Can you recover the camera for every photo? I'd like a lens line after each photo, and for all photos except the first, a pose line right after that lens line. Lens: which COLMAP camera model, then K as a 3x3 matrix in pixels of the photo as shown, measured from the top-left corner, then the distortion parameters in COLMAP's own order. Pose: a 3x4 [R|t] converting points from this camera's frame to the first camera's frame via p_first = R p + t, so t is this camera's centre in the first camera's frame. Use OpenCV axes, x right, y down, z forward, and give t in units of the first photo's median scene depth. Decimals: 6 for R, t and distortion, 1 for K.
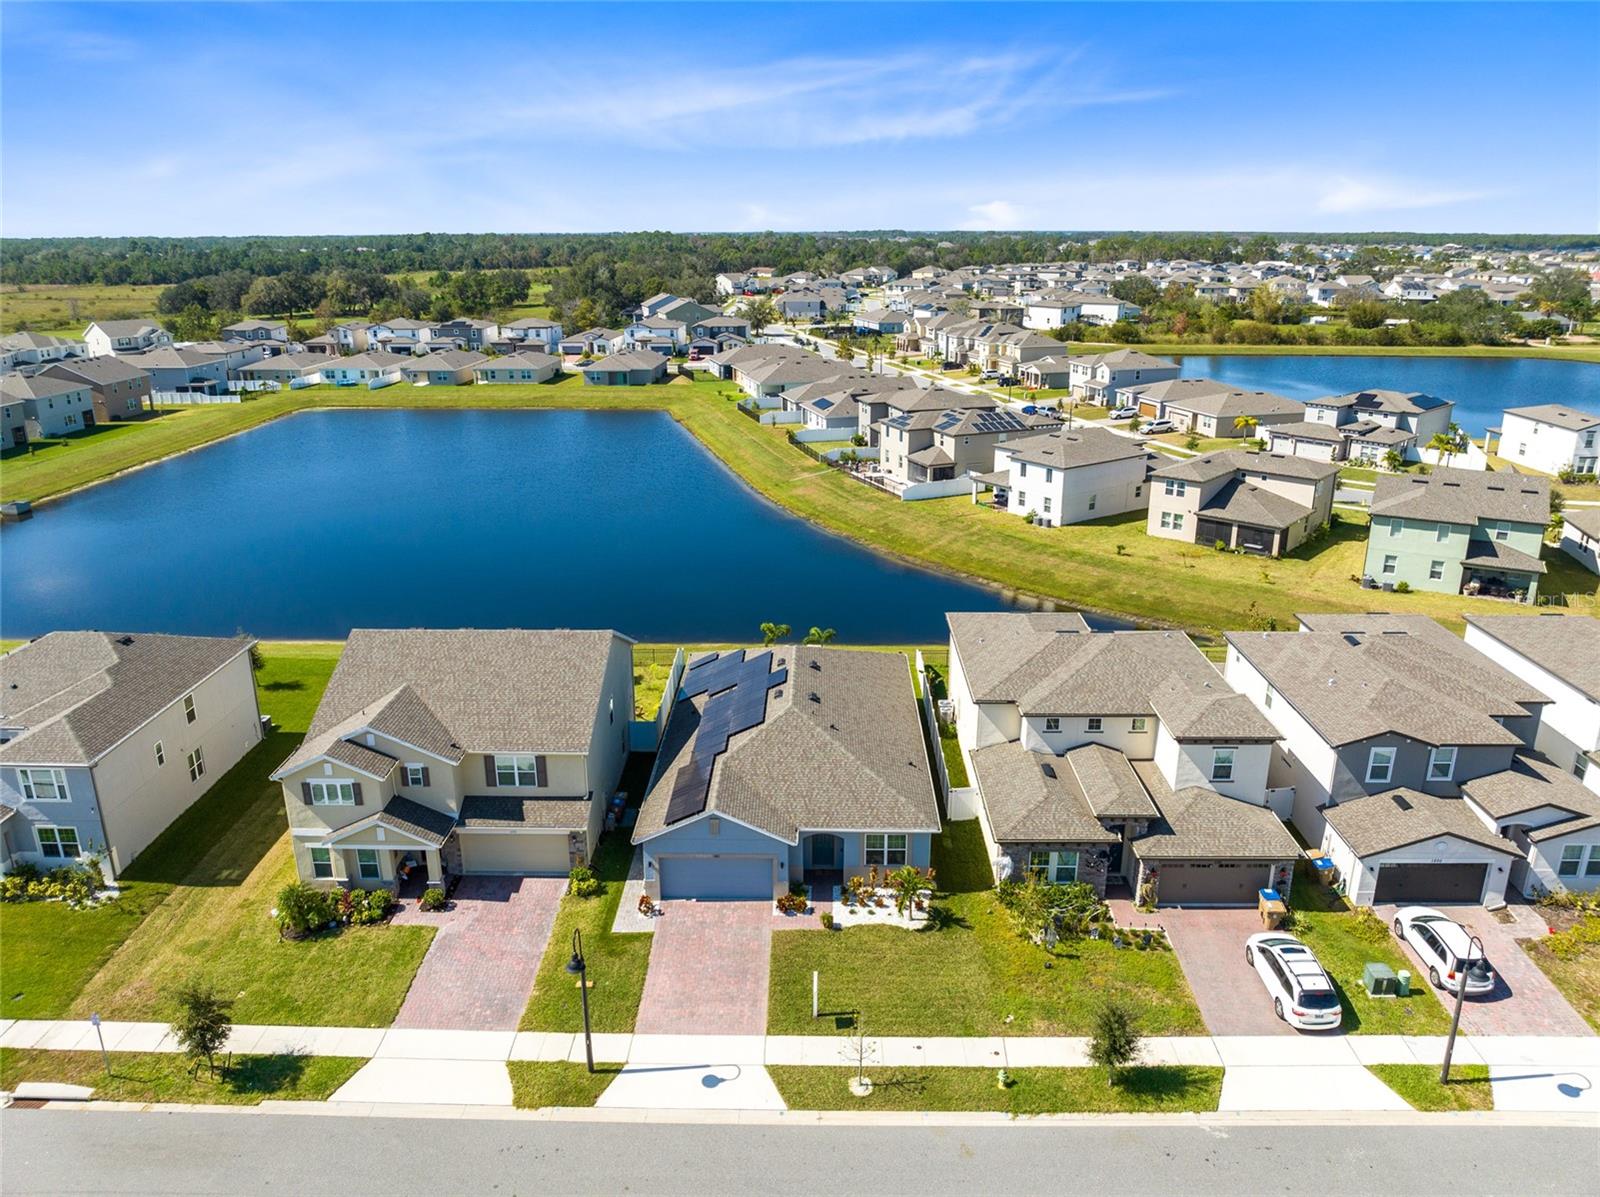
lens RADIAL K [[1136.9, 0, 800.0], [0, 1136.9, 598.5], [0, 0, 1]] dist [-0.041328, 0.005892]
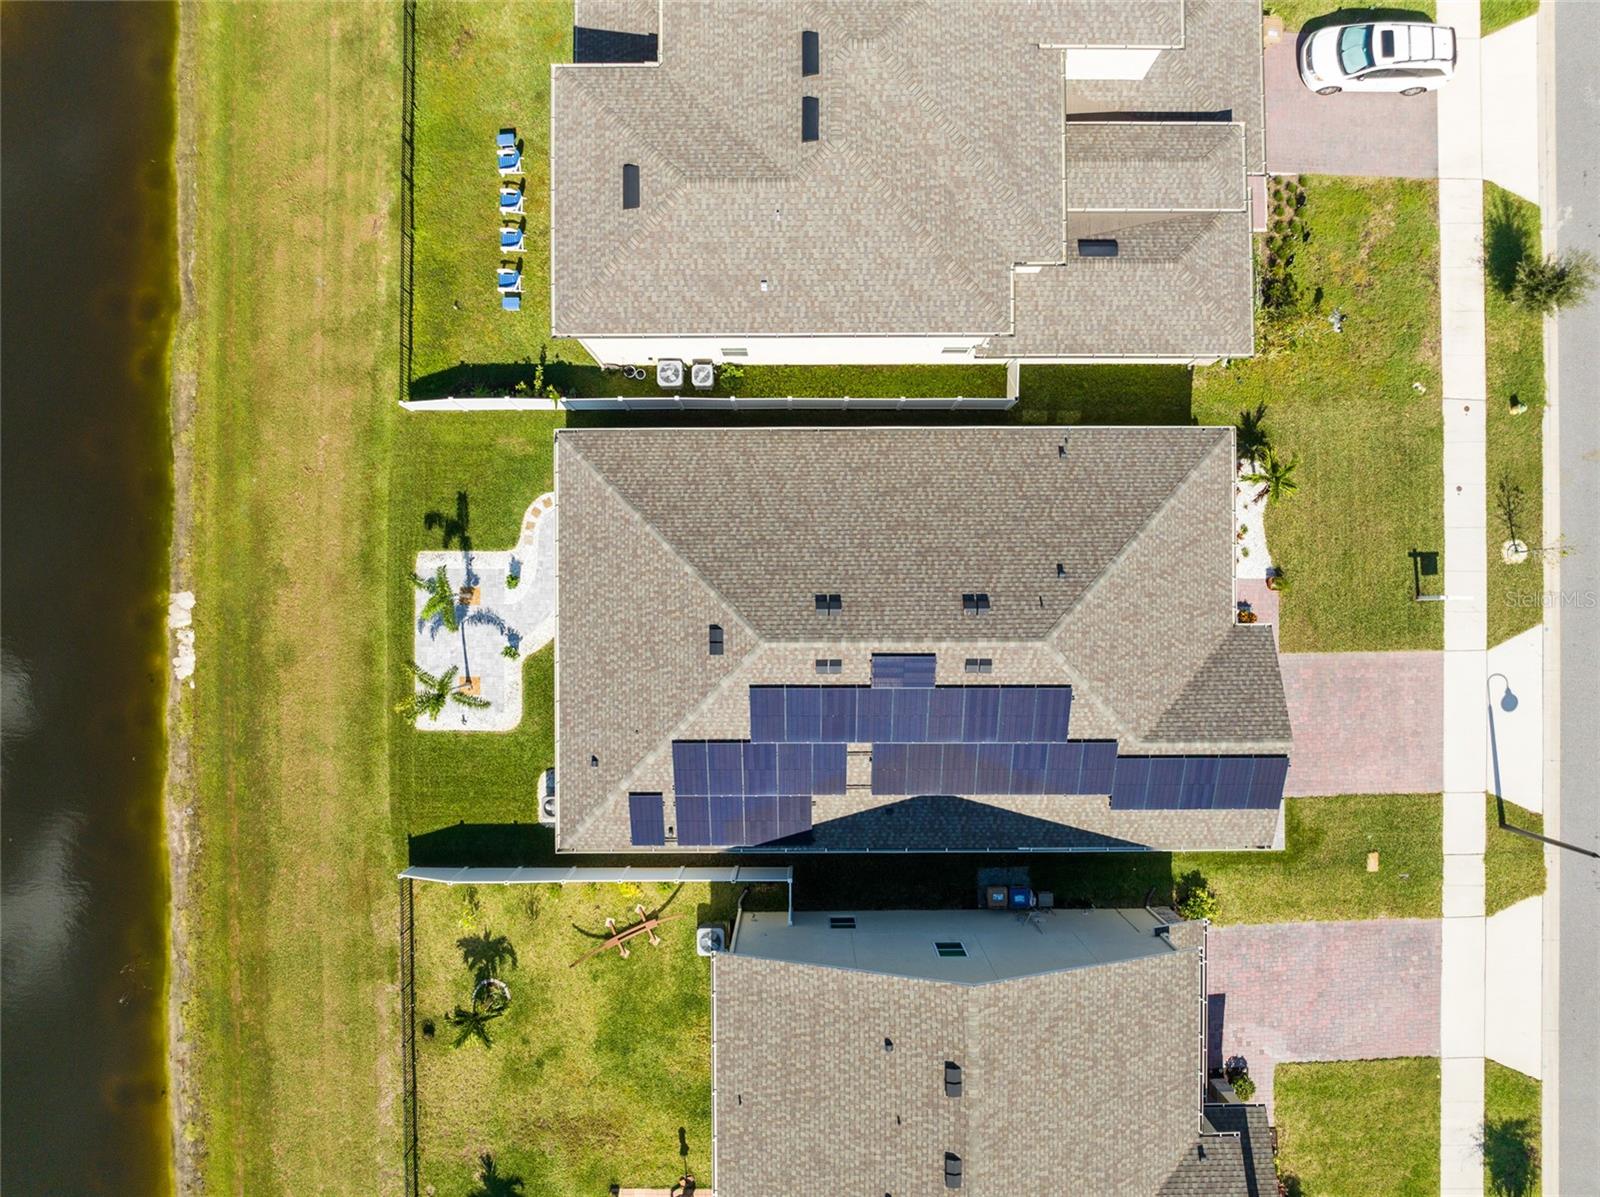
lens RADIAL K [[1136.9, 0, 800.0], [0, 1136.9, 598.5], [0, 0, 1]] dist [-0.041328, 0.005892]
pose [[-0.021707, -0.999718, 0.009655, 0.003052], [0.311433, 0.002416, 0.950265, -0.130358], [-0.950020, 0.023635, 0.311293, 0.238930]]
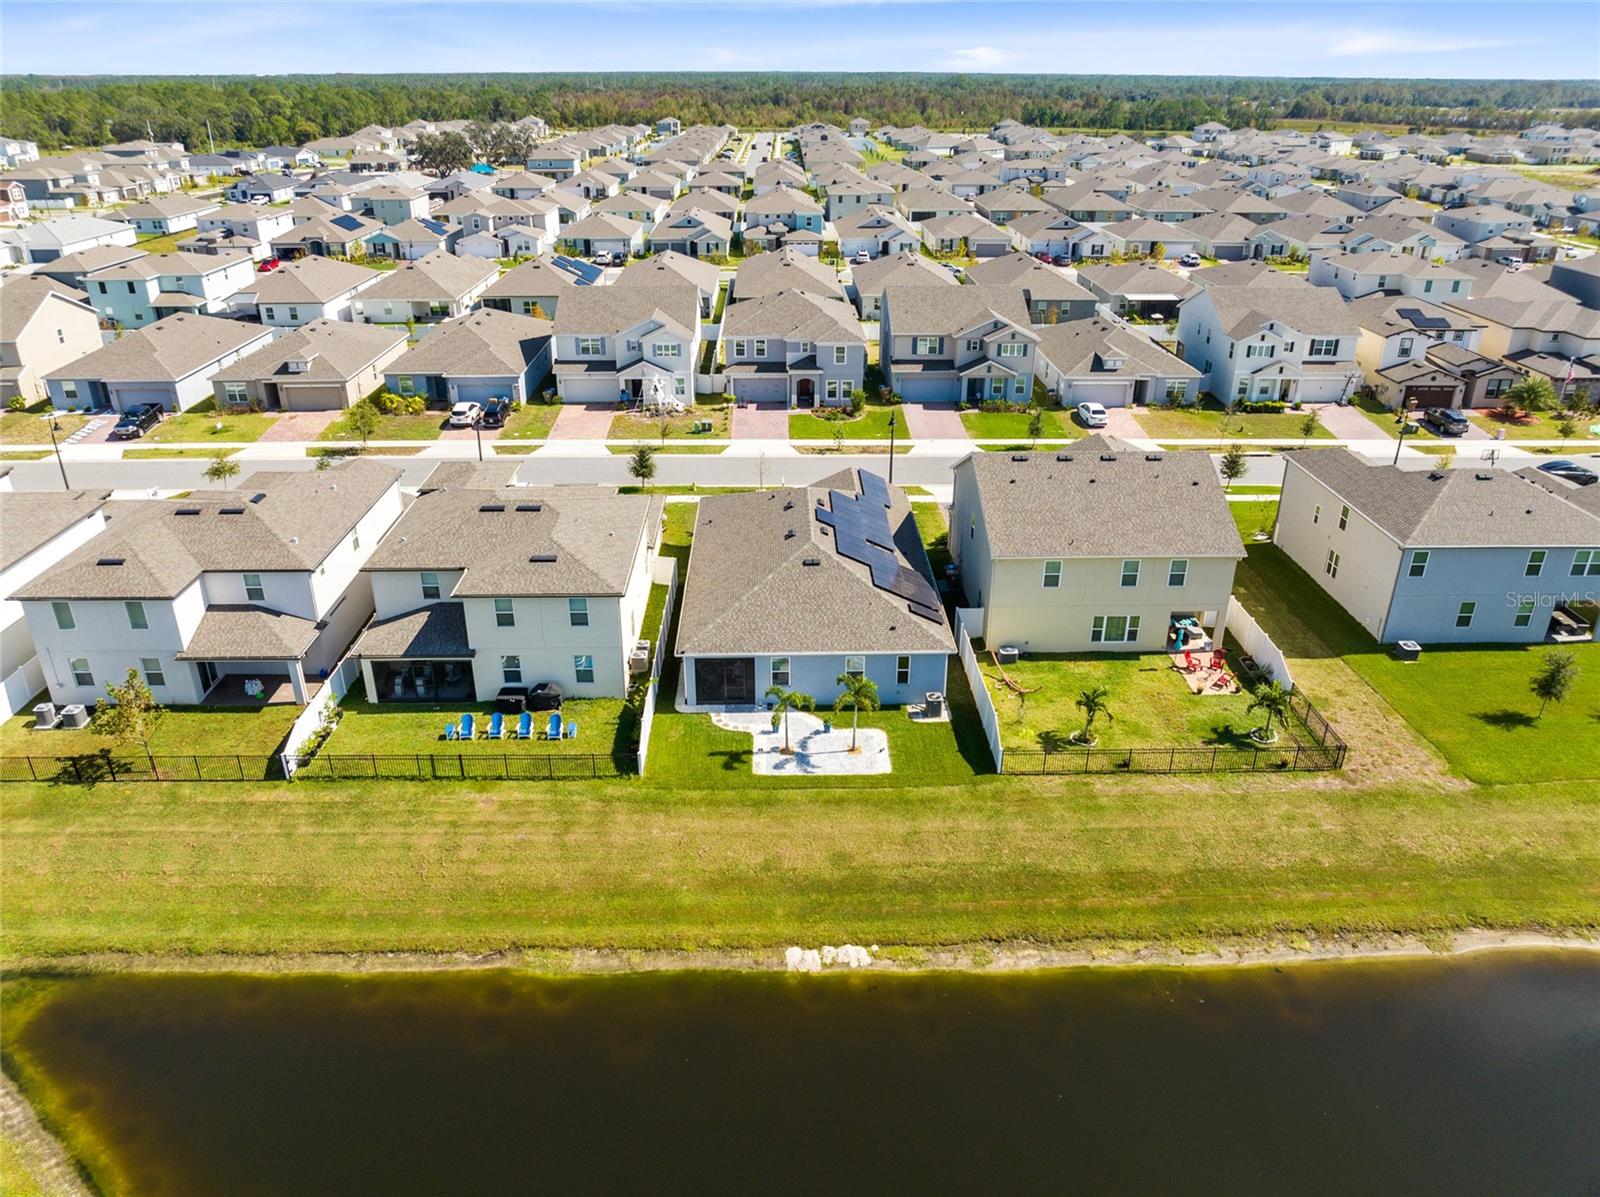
lens RADIAL K [[1136.9, 0, 800.0], [0, 1136.9, 598.5], [0, 0, 1]] dist [-0.041328, 0.005892]
pose [[-0.999077, 0.018187, -0.038921, 0.012341], [-0.013511, 0.726984, 0.686521, -0.163154], [0.040781, 0.686414, -0.726067, 0.495987]]
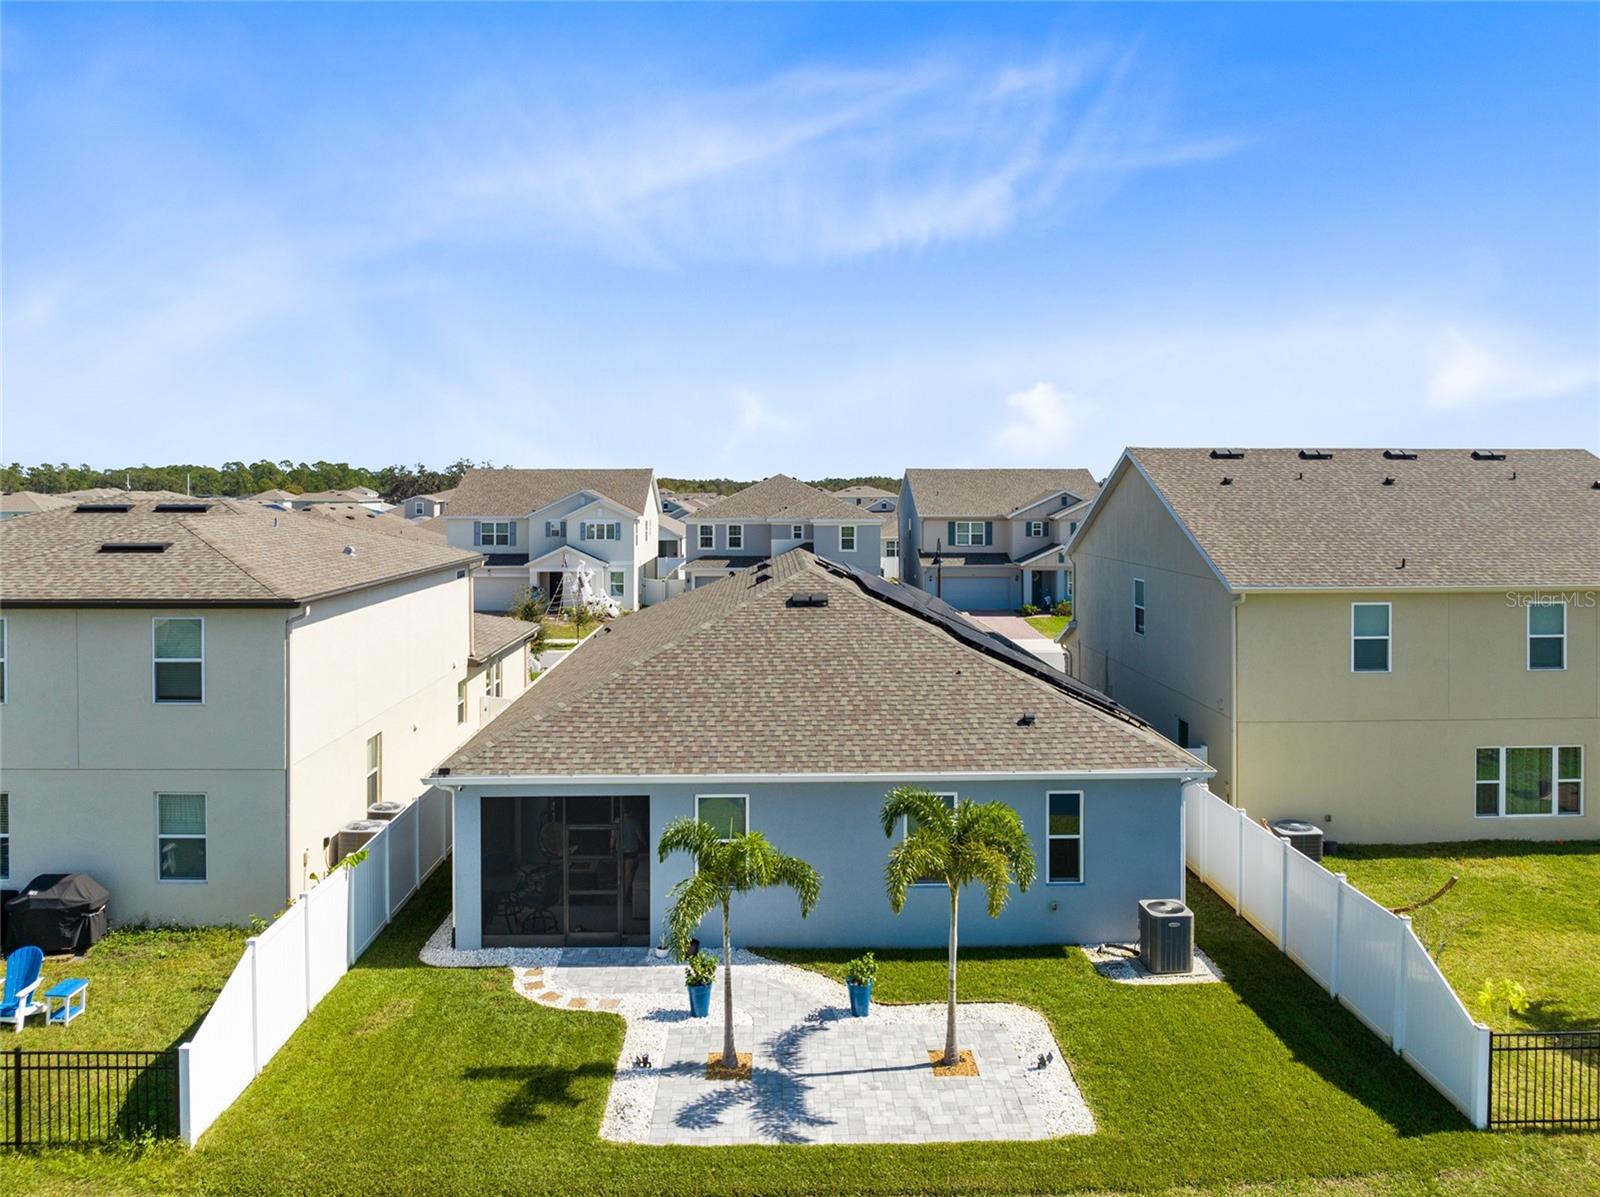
lens RADIAL K [[1149.9, 0, 800.6], [0, 1149.9, 487.1], [0, 0, 1]] dist [-0.035044, -0.000468]
pose [[-0.998890, 0.002925, -0.047014, 0.005152], [-0.011338, 0.953803, 0.300218, -0.032521], [0.045720, 0.300418, -0.952711, 0.402270]]
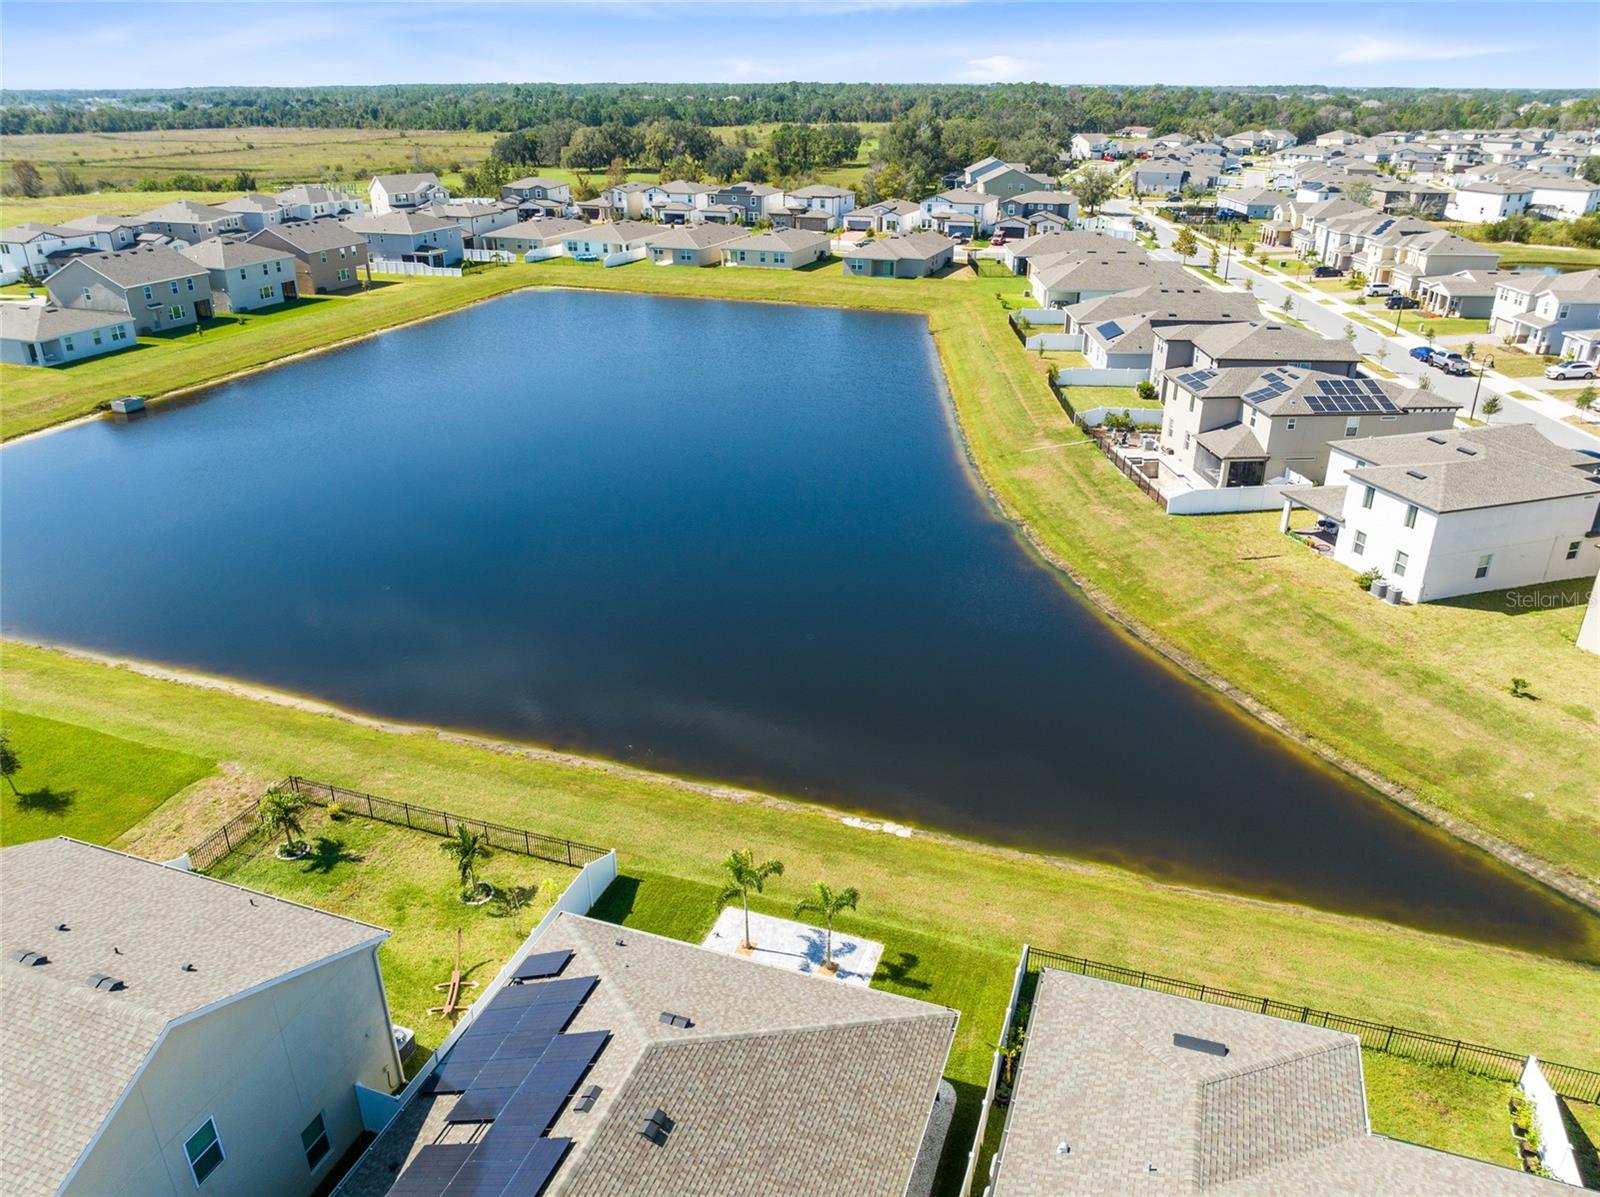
lens RADIAL K [[1136.9, 0, 800.0], [0, 1136.9, 598.5], [0, 0, 1]] dist [-0.041328, 0.005892]
pose [[0.949233, 0.132648, -0.285240, 0.046070], [-0.098698, 0.986546, 0.130332, -0.057703], [0.298691, -0.095562, 0.949553, 0.176188]]
